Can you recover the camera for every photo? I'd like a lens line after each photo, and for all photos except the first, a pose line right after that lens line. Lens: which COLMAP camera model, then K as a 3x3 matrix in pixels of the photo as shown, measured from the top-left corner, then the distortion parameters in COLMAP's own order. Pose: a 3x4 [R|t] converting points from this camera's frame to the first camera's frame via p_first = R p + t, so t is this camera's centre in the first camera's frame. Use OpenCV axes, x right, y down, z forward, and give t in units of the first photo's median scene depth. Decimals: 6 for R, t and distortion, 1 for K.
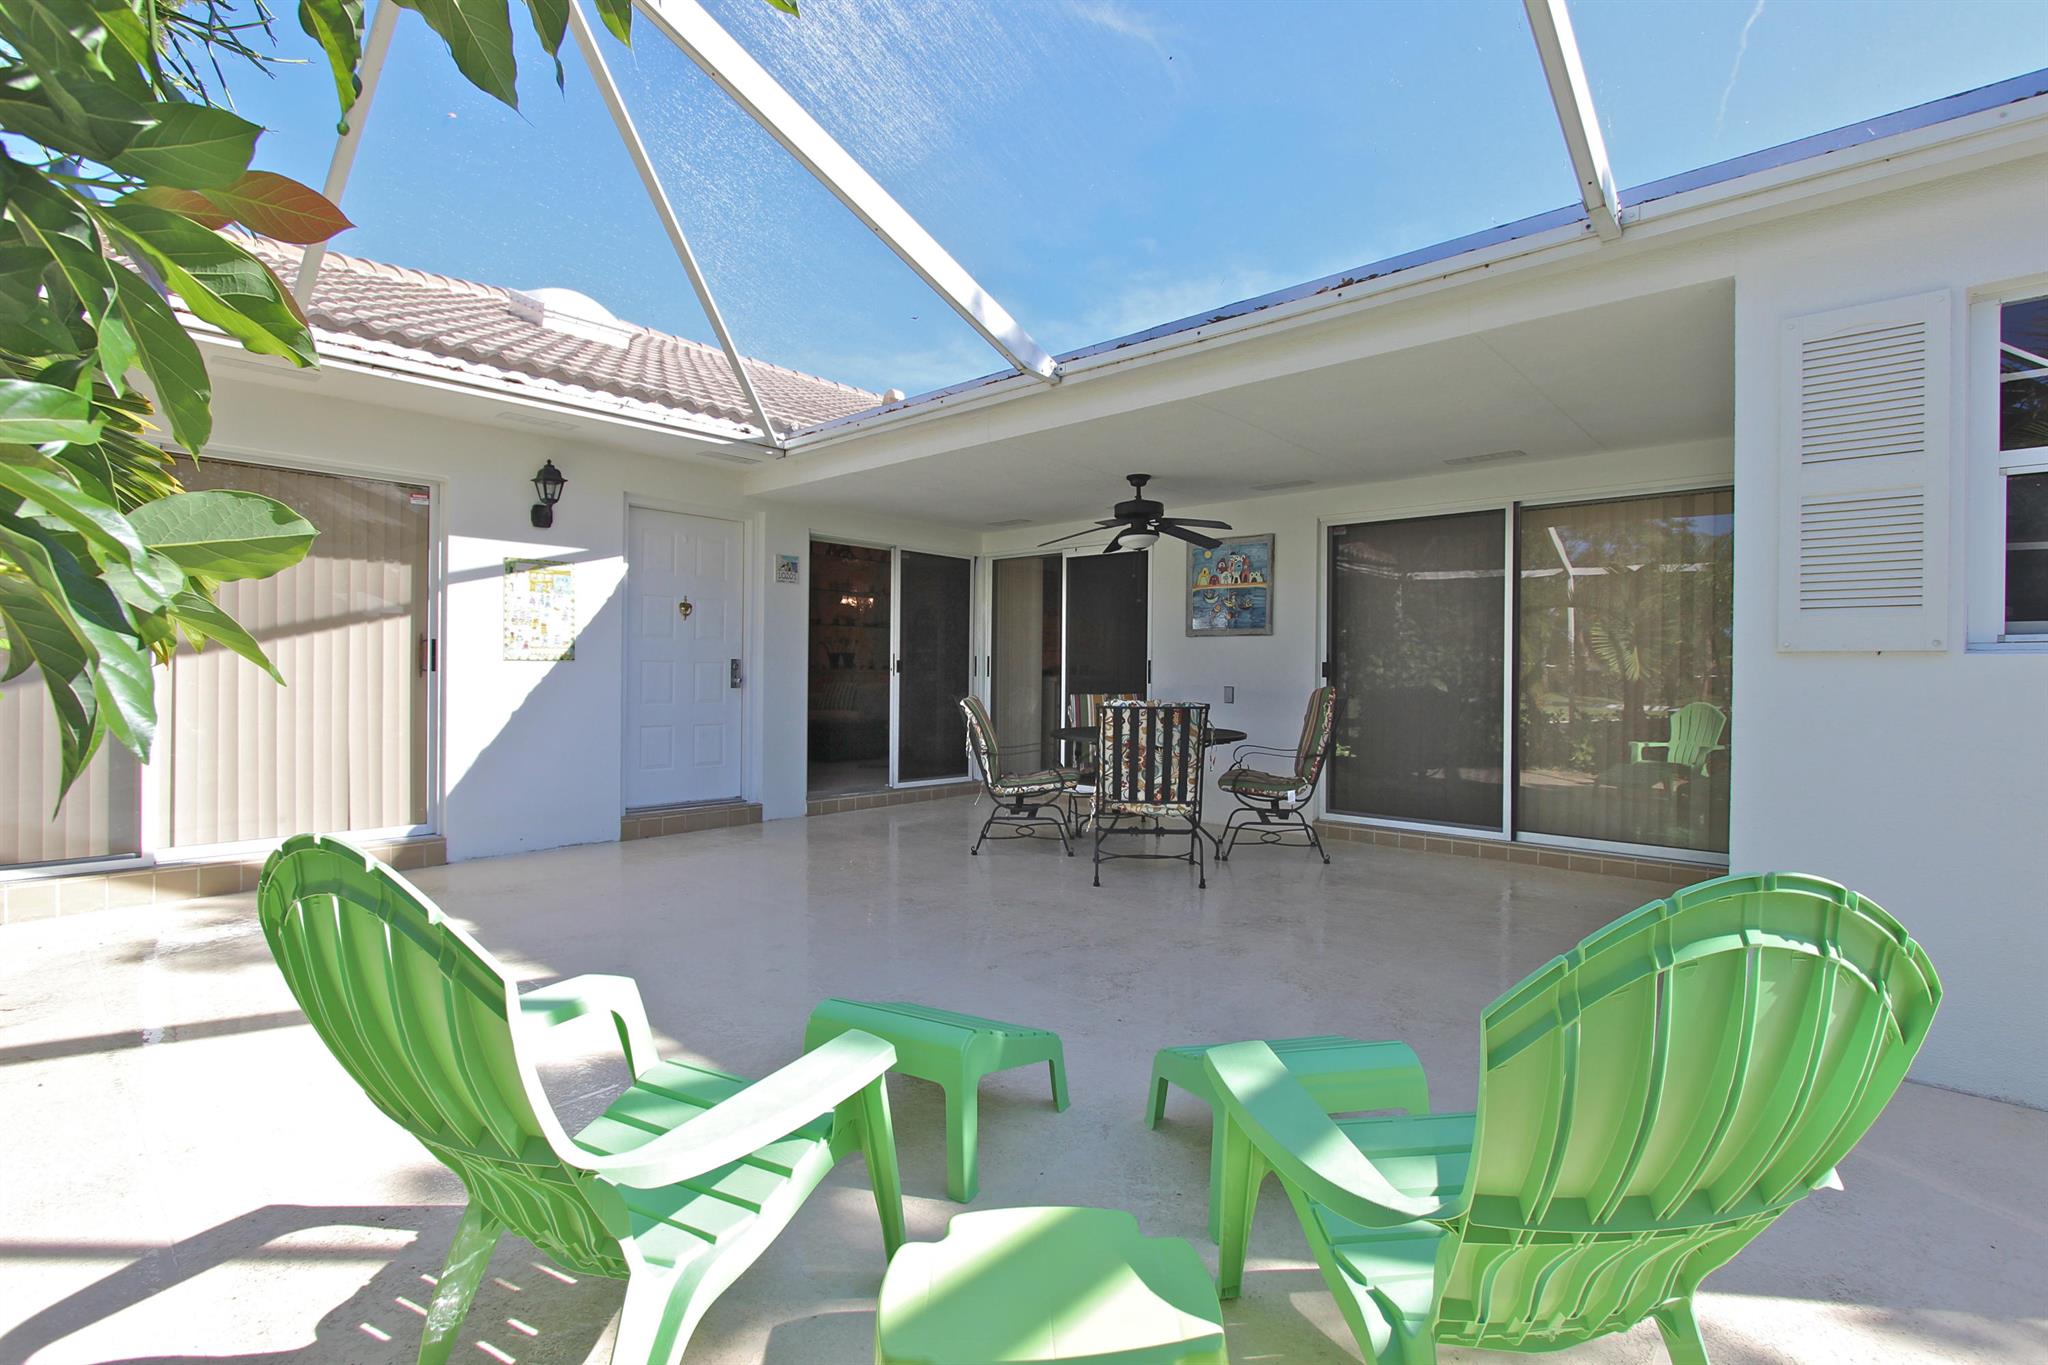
lens RADIAL K [[938.9, 0, 1030.7], [0, 938.9, 676.0], [0, 0, 1]] dist [-0.017487, 0.000711]
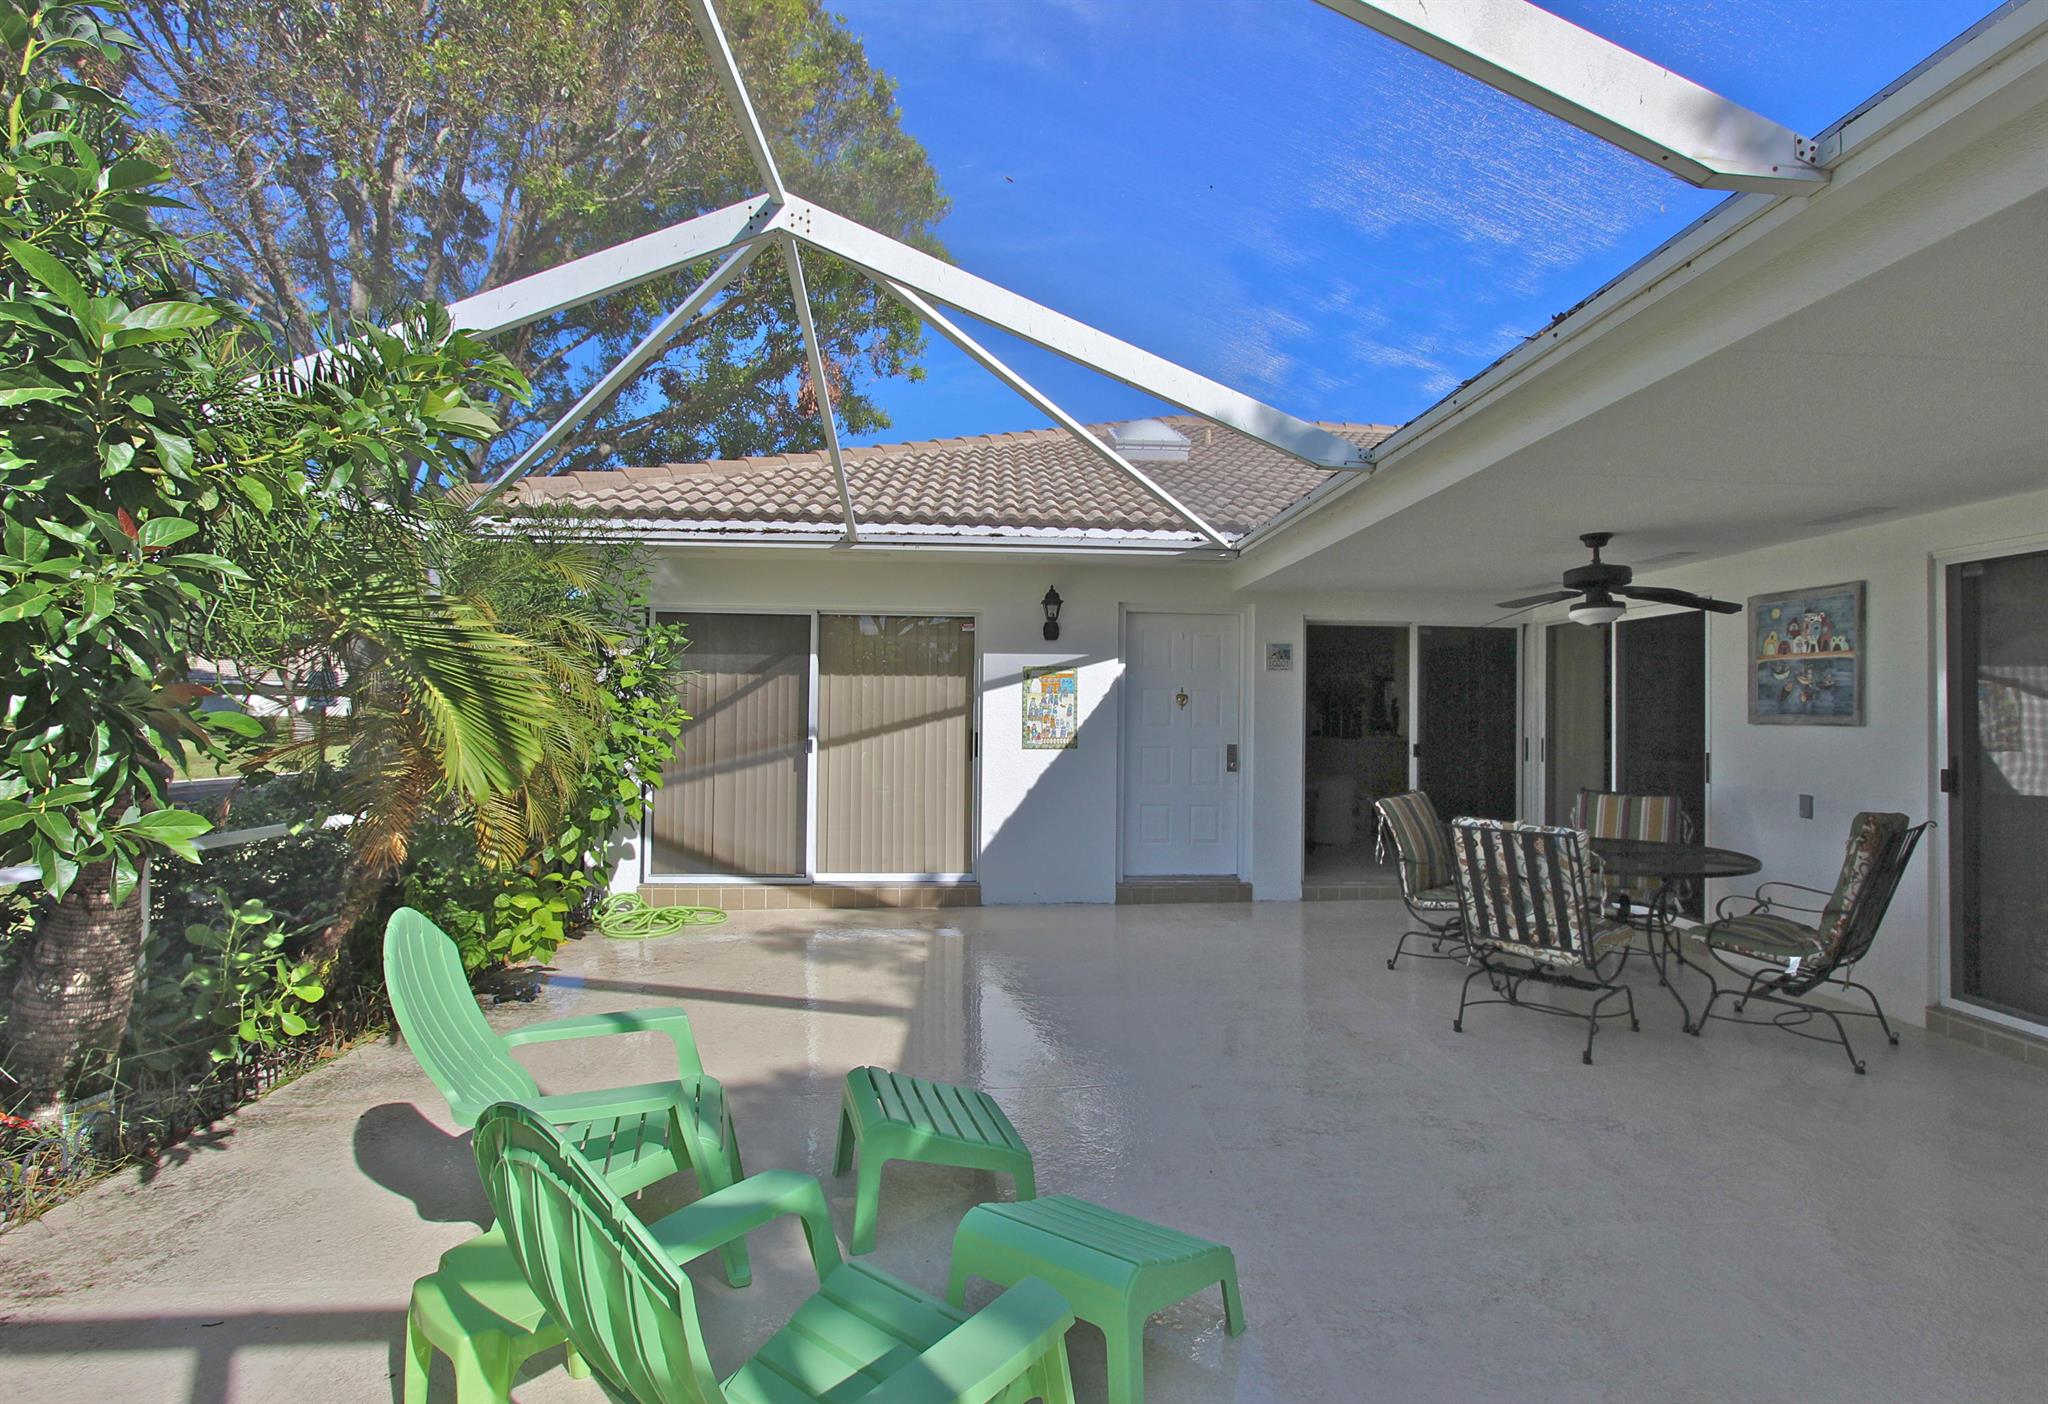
lens RADIAL K [[937.4, 0, 1024.0], [0, 937.4, 702.0], [0, 0, 1]] dist [-0.008739, 0.000150]
pose [[0.734143, -0.017255, -0.678775, 0.292219], [-0.004126, 0.999545, -0.029872, -0.041360], [0.678982, 0.024730, 0.733738, 0.072040]]
